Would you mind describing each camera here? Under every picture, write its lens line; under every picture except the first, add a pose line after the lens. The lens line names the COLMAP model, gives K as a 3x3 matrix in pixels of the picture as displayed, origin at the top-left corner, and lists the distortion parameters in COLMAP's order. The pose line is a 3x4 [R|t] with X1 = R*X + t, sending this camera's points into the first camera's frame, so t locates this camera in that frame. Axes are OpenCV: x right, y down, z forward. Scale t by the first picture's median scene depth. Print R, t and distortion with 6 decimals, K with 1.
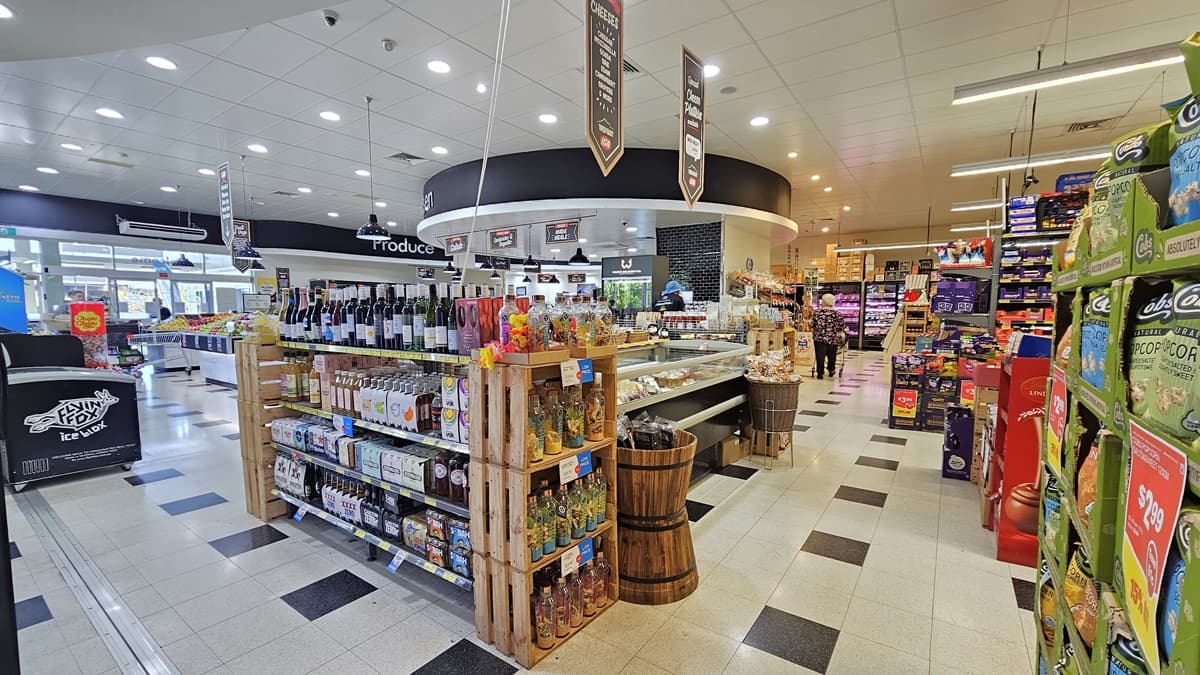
lens RADIAL K [[490.7, 0, 600.9], [0, 490.7, 341.6], [0, 0, 1]] dist [-0.003737, -0.000088]
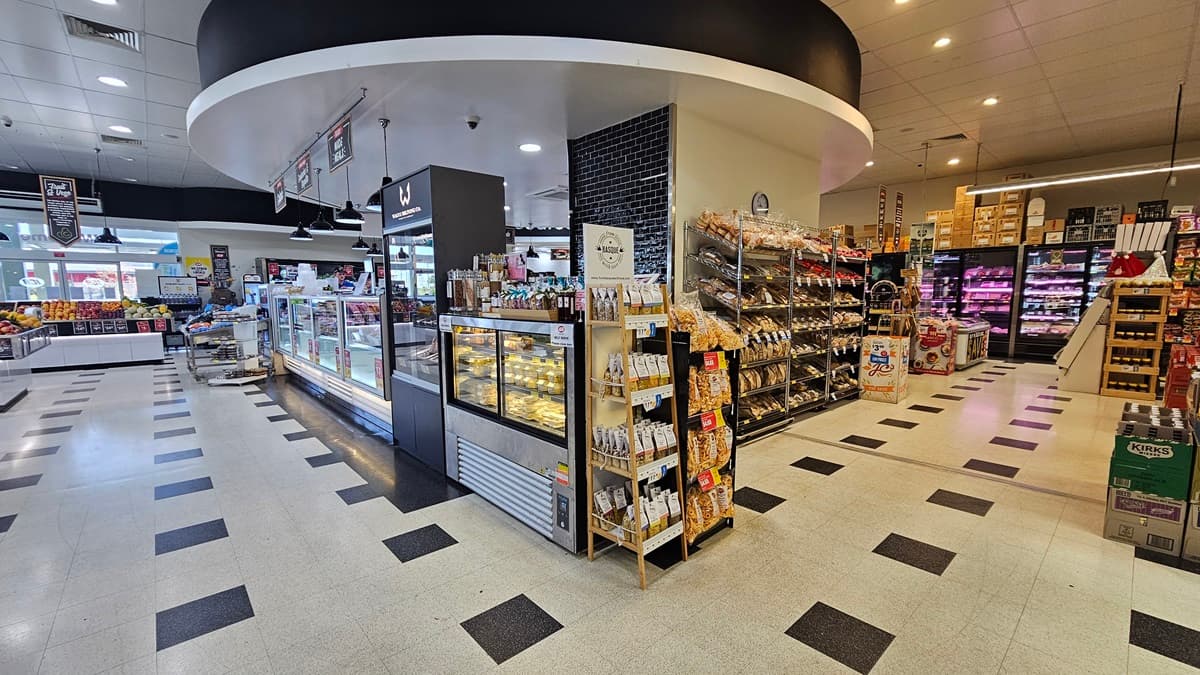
lens RADIAL K [[490.7, 0, 600.3], [0, 490.7, 344.0], [0, 0, 1]] dist [-0.003737, -0.000088]
pose [[0.976189, 0.018855, -0.216101, 0.166384], [-0.010050, 0.999077, 0.041768, -0.021948], [0.216689, -0.038602, 0.975477, 0.304463]]
